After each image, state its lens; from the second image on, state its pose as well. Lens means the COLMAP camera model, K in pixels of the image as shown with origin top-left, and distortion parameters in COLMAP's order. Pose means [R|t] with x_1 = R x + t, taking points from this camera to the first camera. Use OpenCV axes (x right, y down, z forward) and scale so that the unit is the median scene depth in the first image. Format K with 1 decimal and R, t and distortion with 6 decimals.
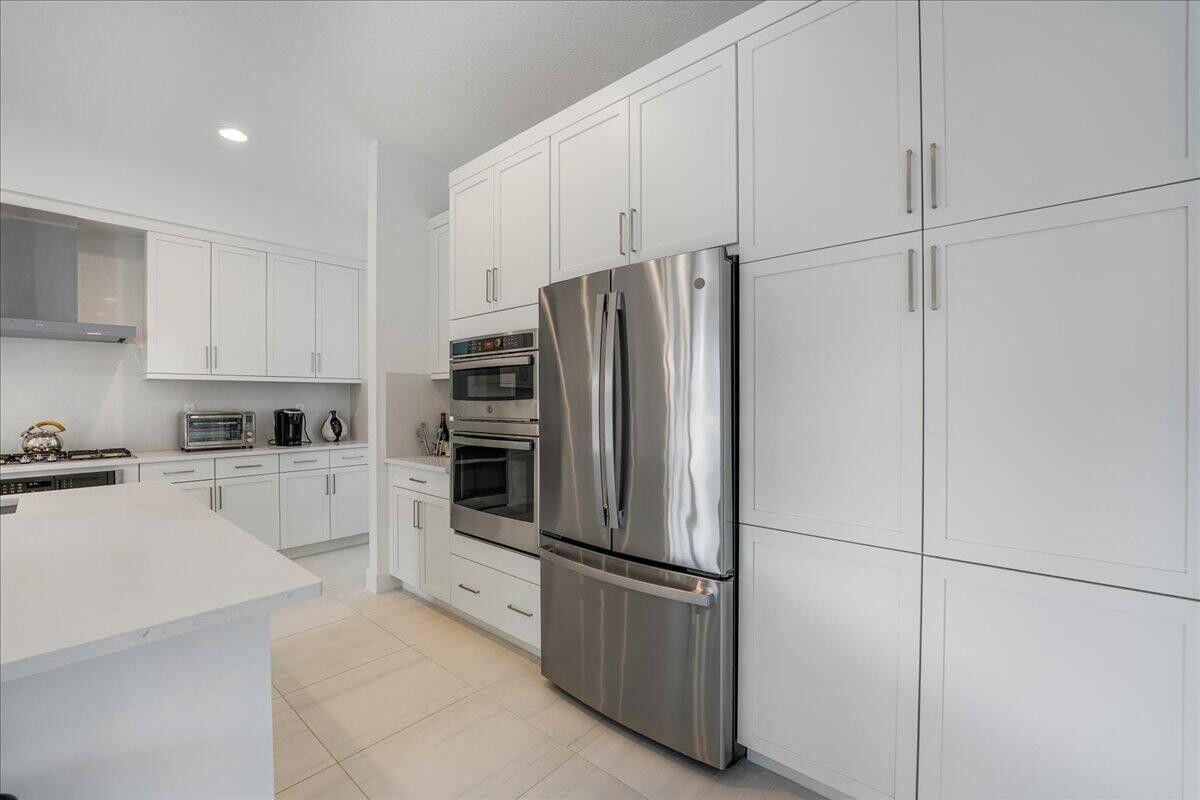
lens RADIAL K [[497.5, 0, 585.9], [0, 497.5, 402.8], [0, 0, 1]] dist [-0.011837, 0.001809]
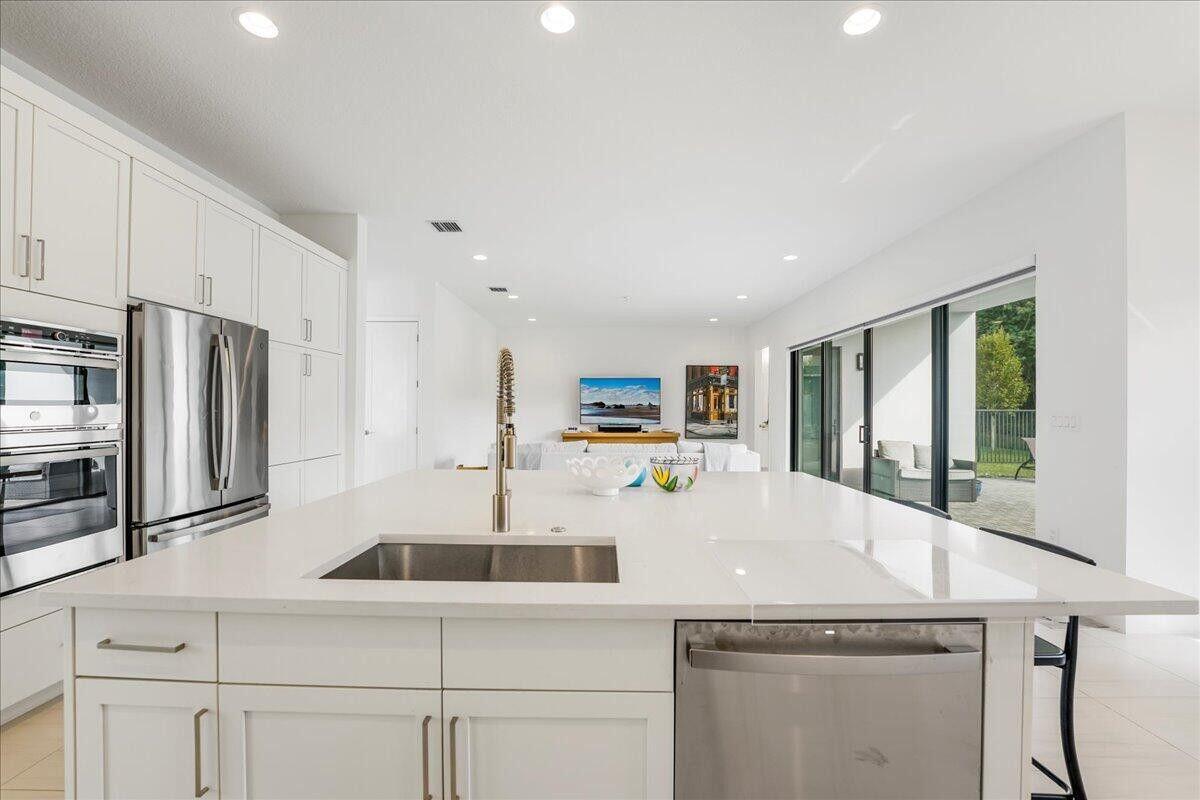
lens RADIAL K [[497.5, 0, 595.9], [0, 497.5, 406.9], [0, 0, 1]] dist [-0.011837, 0.001809]
pose [[-0.658932, 0.001156, 0.752201, -1.189274], [0.001026, 0.999999, -0.000638, 0.000061], [-0.752202, 0.000352, -0.658933, 0.738217]]
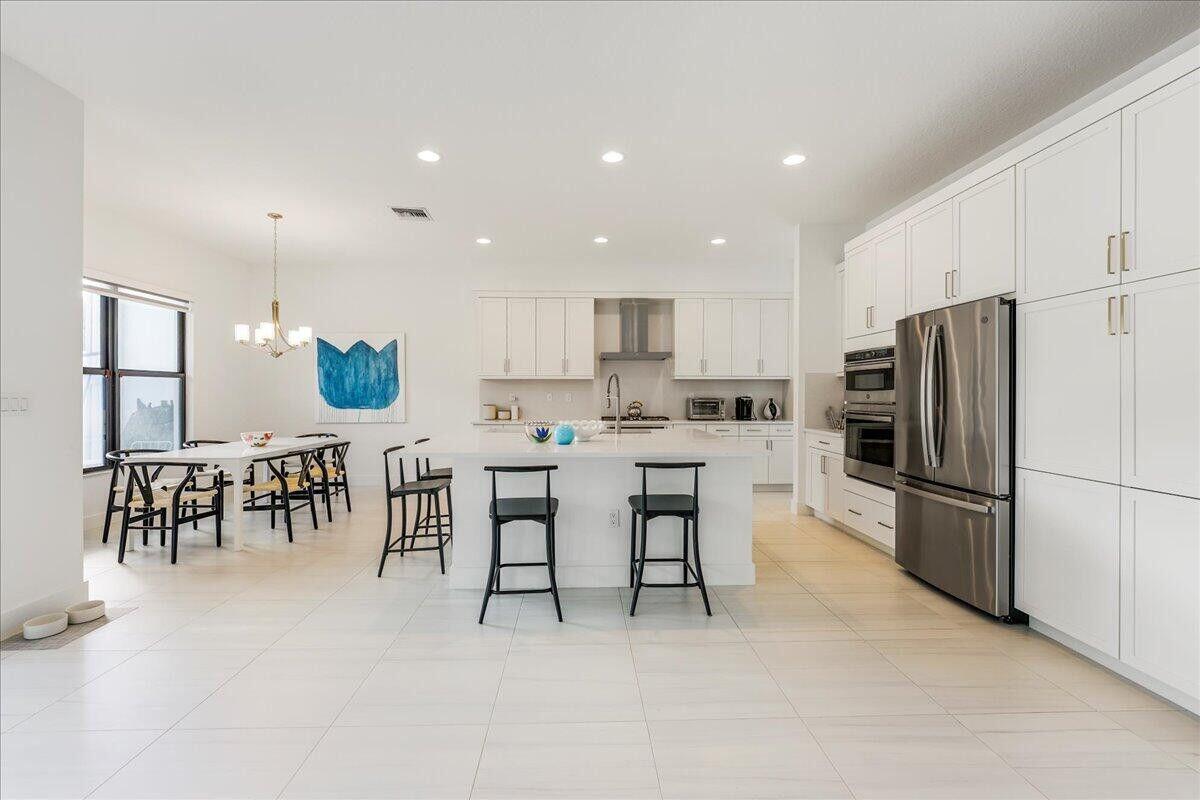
lens RADIAL K [[497.5, 0, 596.9], [0, 497.5, 394.2], [0, 0, 1]] dist [-0.011837, 0.001809]
pose [[0.696302, 0.005750, -0.717726, 0.293123], [-0.007304, 0.999973, 0.000925, 0.009820], [0.717711, 0.004598, 0.696326, -0.616864]]
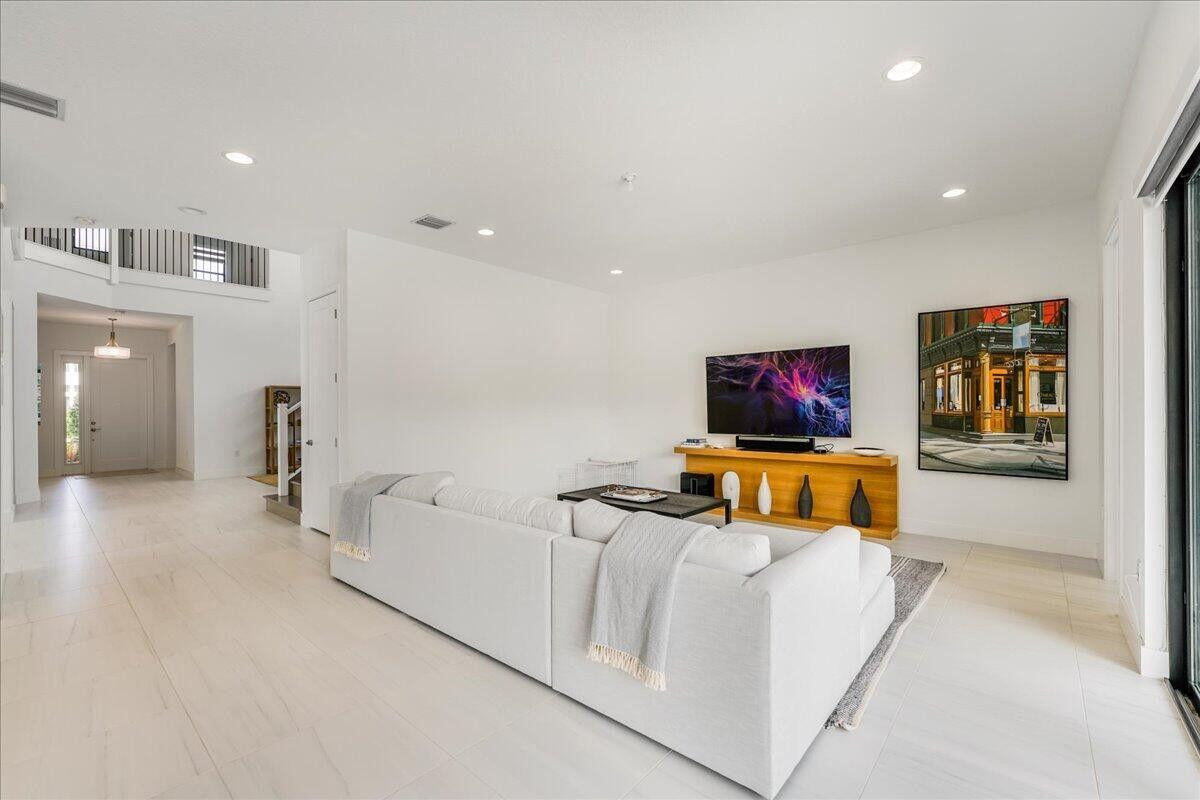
lens RADIAL K [[497.5, 0, 604.2], [0, 497.5, 404.4], [0, 0, 1]] dist [-0.011837, 0.001809]
pose [[-0.014843, 0.001751, 0.999888, -0.565915], [0.014783, 0.999890, -0.001531, -0.008340], [-0.999781, 0.014758, -0.014867, -1.054199]]
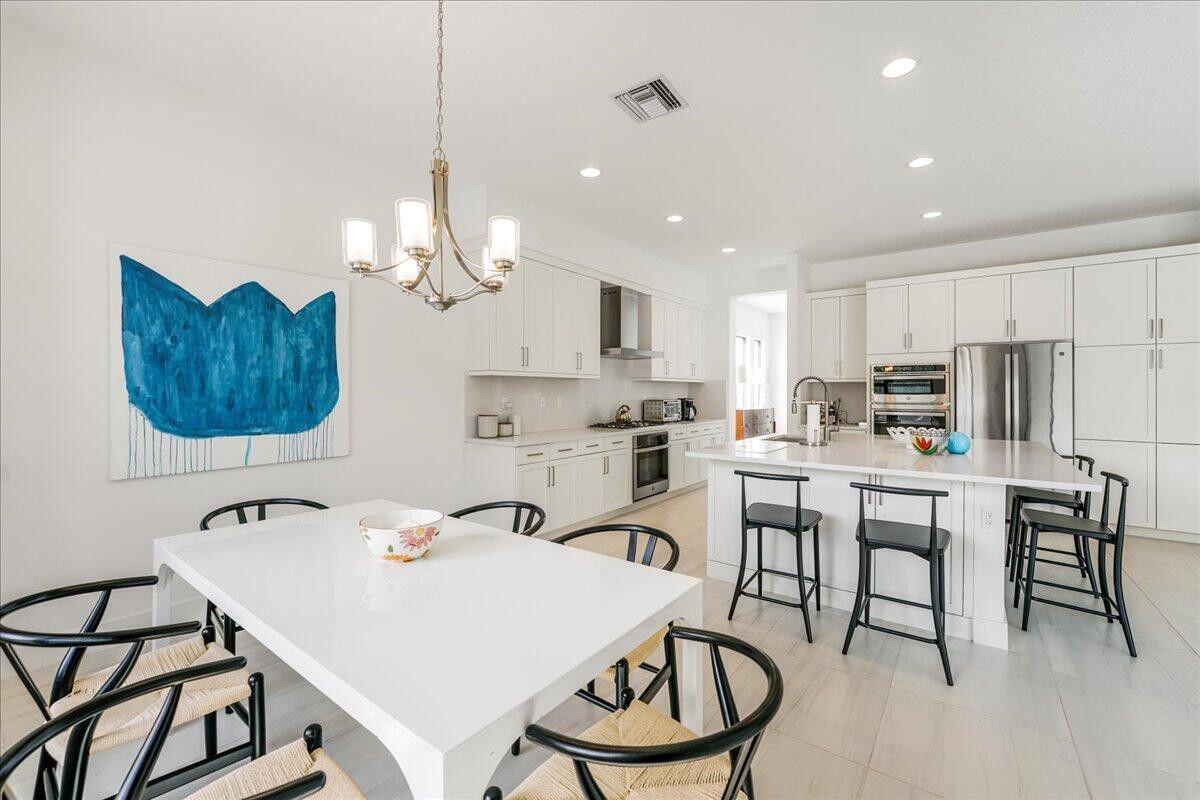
lens RADIAL K [[497.5, 0, 595.0], [0, 497.5, 395.4], [0, 0, 1]] dist [-0.011837, 0.001809]
pose [[0.996321, 0.003903, 0.085611, -1.506562], [-0.004069, 0.999990, 0.001761, 0.001060], [-0.085603, -0.002103, 0.996327, -0.882089]]
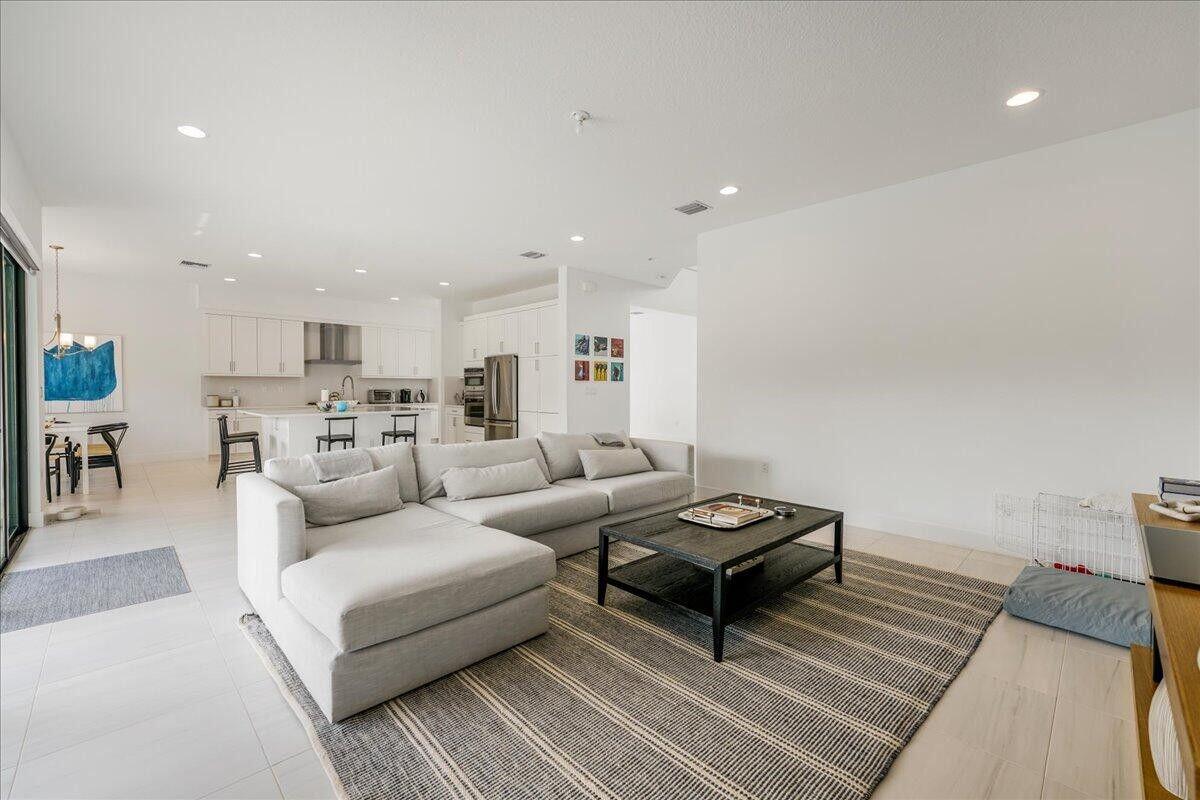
lens RADIAL K [[497.5, 0, 595.2], [0, 497.5, 394.8], [0, 0, 1]] dist [-0.011837, 0.001809]
pose [[0.998251, 0.005222, -0.058893, 0.779330], [-0.004703, 0.999949, 0.008959, 0.022449], [0.058937, -0.008666, 0.998224, -2.215953]]
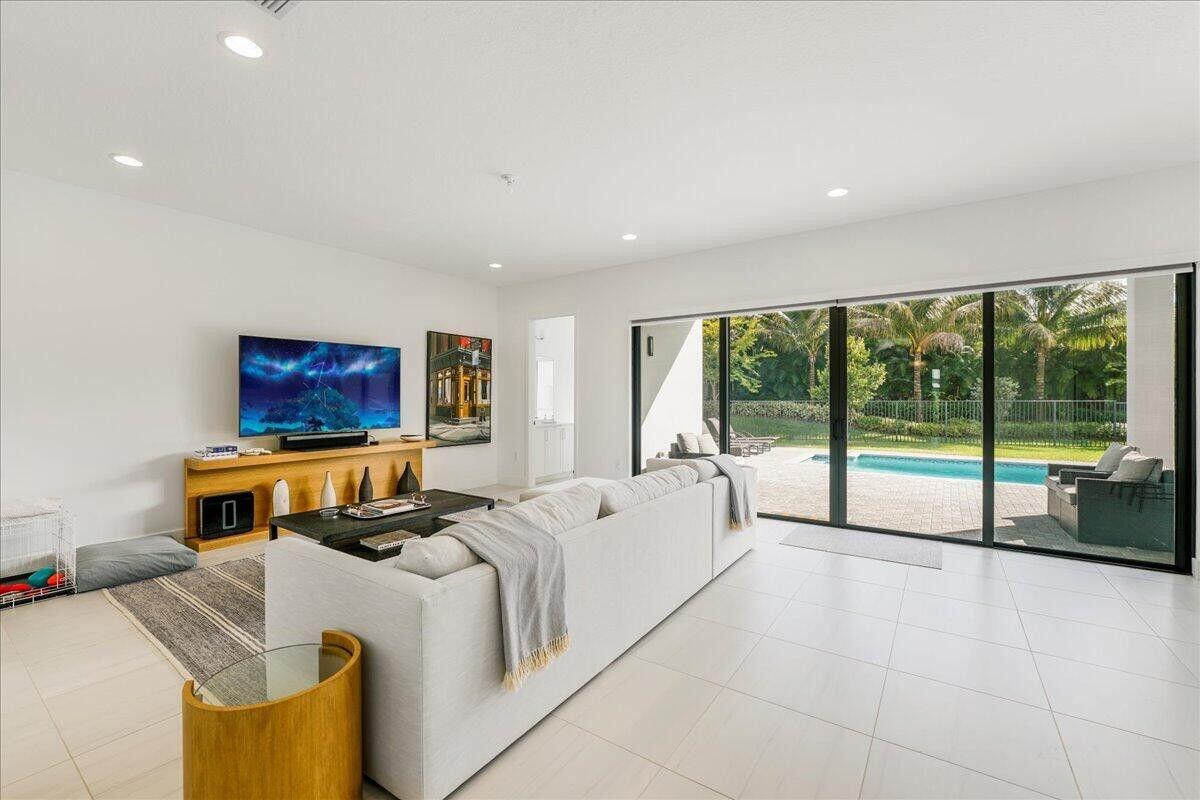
lens RADIAL K [[497.5, 0, 604.3], [0, 497.5, 404.1], [0, 0, 1]] dist [-0.011837, 0.001809]
pose [[-0.991091, 0.005199, -0.133084, 0.621370], [0.002740, 0.999822, 0.018650, -0.012987], [0.133158, 0.018119, -0.990929, 0.196411]]
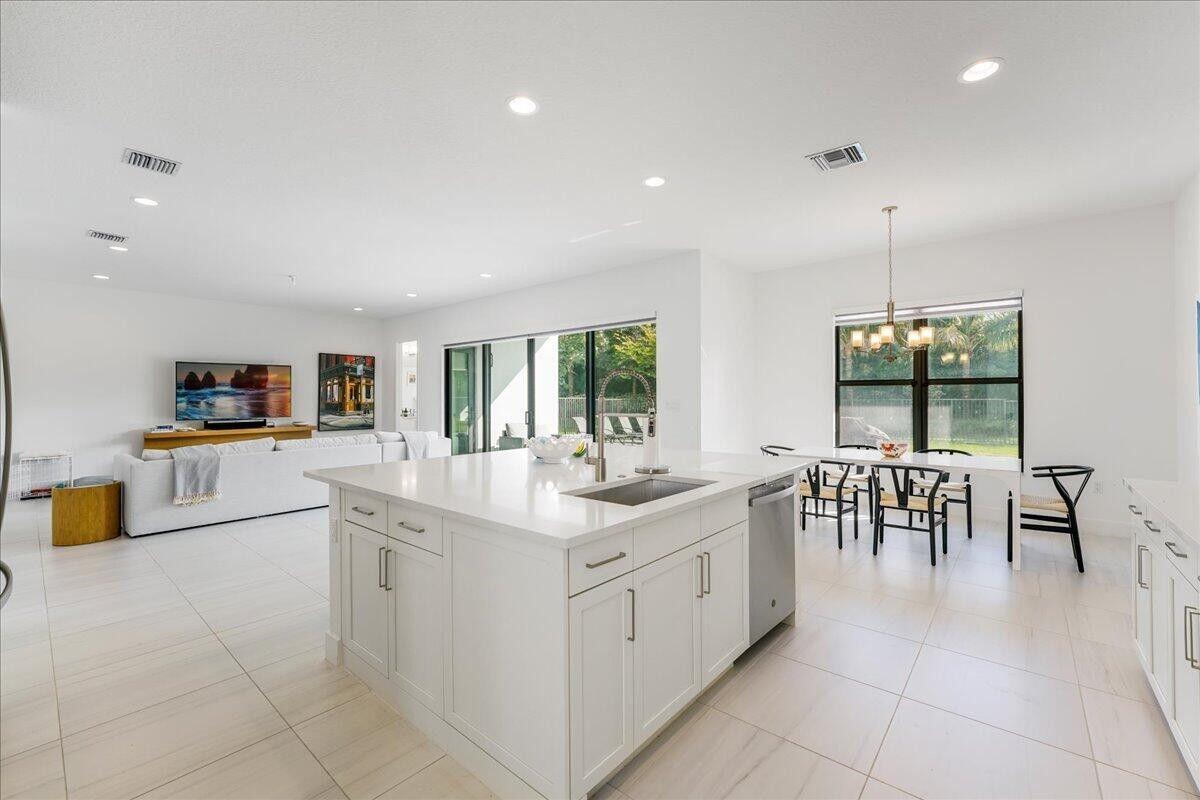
lens RADIAL K [[497.5, 0, 601.3], [0, 497.5, 394.7], [0, 0, 1]] dist [-0.011837, 0.001809]
pose [[-0.999598, 0.006283, -0.027639, -0.716026], [0.006249, 0.999980, 0.001332, -0.013663], [0.027647, 0.001159, -0.999617, 1.275306]]
